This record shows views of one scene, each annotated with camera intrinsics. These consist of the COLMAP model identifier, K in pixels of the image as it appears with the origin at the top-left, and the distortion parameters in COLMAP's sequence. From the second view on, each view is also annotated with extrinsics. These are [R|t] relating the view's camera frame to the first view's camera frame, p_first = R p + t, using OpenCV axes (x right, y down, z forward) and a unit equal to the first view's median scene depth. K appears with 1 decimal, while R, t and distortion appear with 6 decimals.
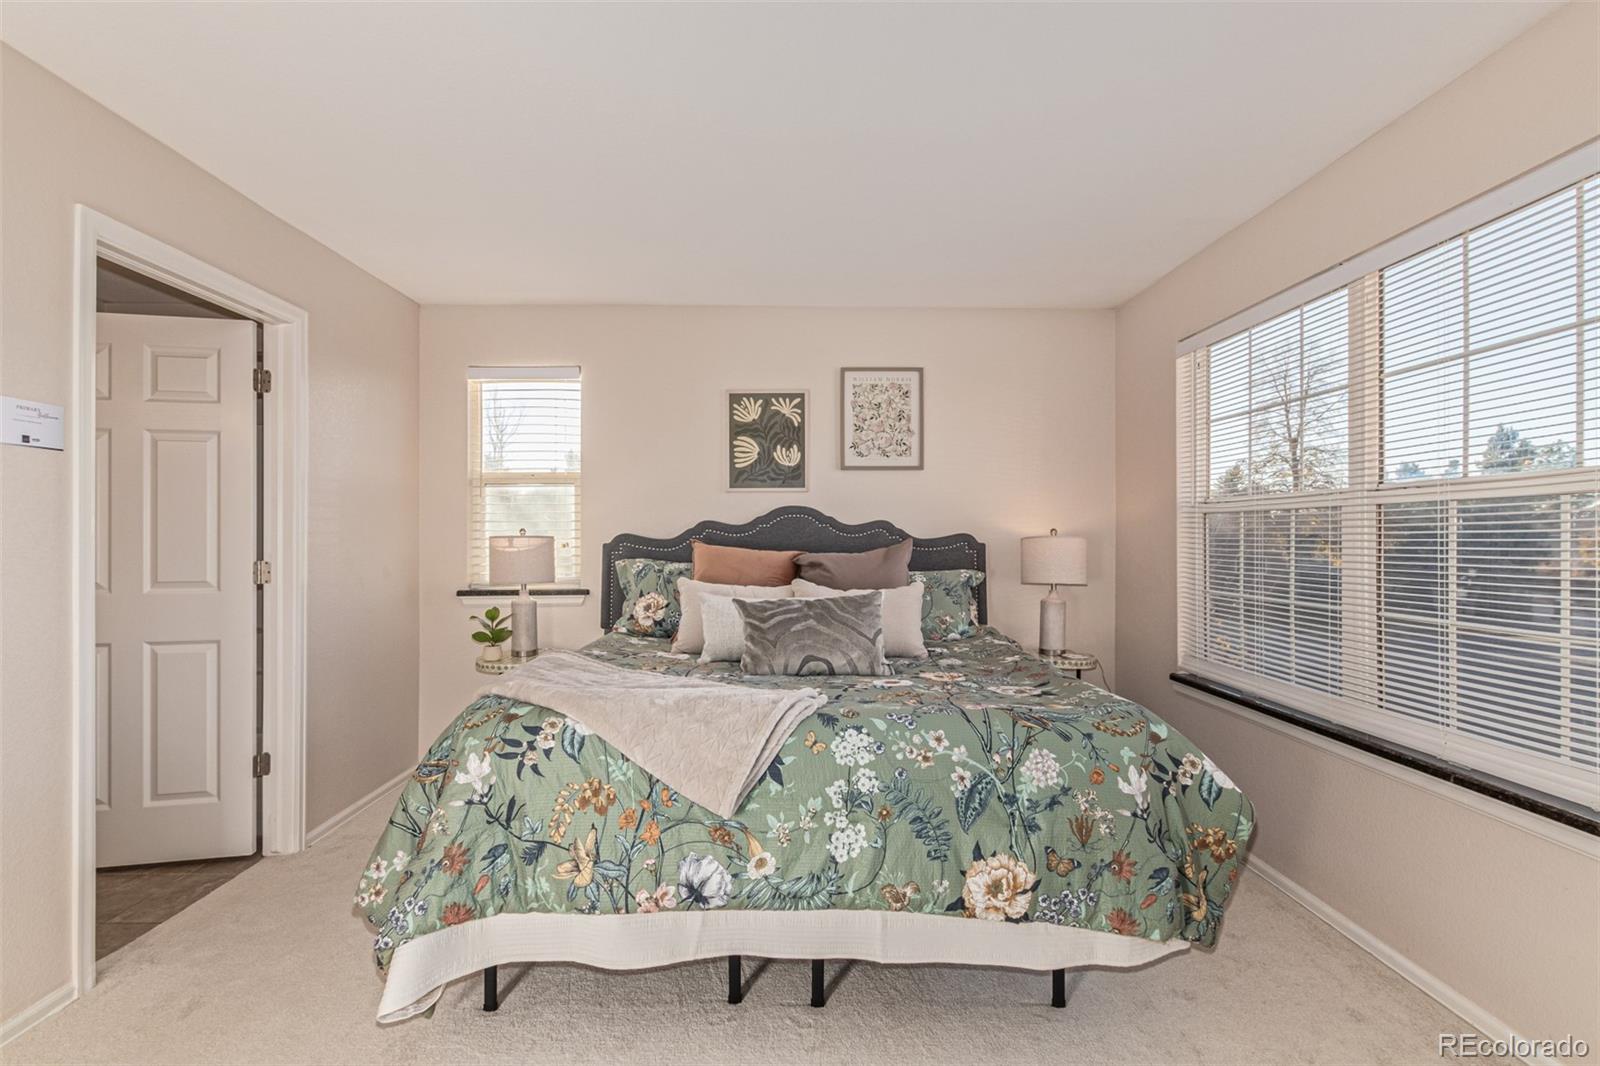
lens RADIAL K [[737.4, 0, 800.0], [0, 737.4, 533.0], [0, 0, 1]] dist [0.009620, -0.000112]
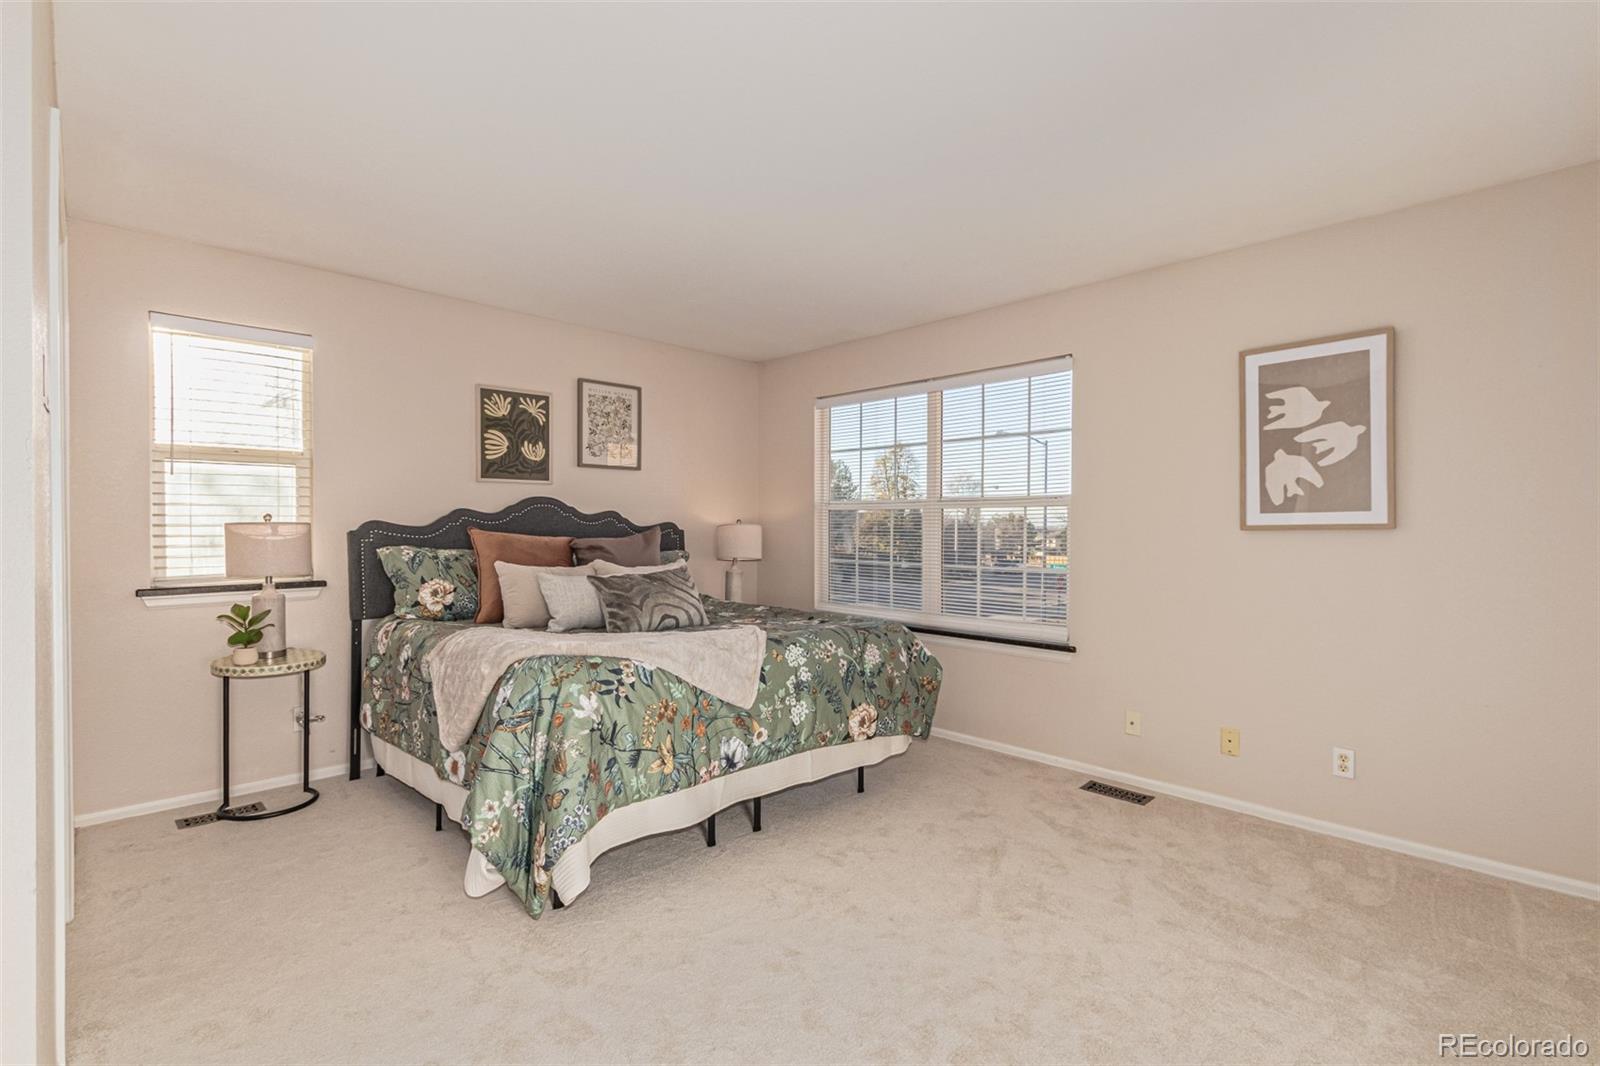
lens RADIAL K [[737.4, 0, 800.0], [0, 737.4, 533.0], [0, 0, 1]] dist [0.009620, -0.000112]
pose [[0.724803, -0.005747, 0.688932, -1.027238], [-0.005493, 0.999885, 0.014120, 0.000840], [-0.688934, -0.014019, 0.724688, -0.169446]]
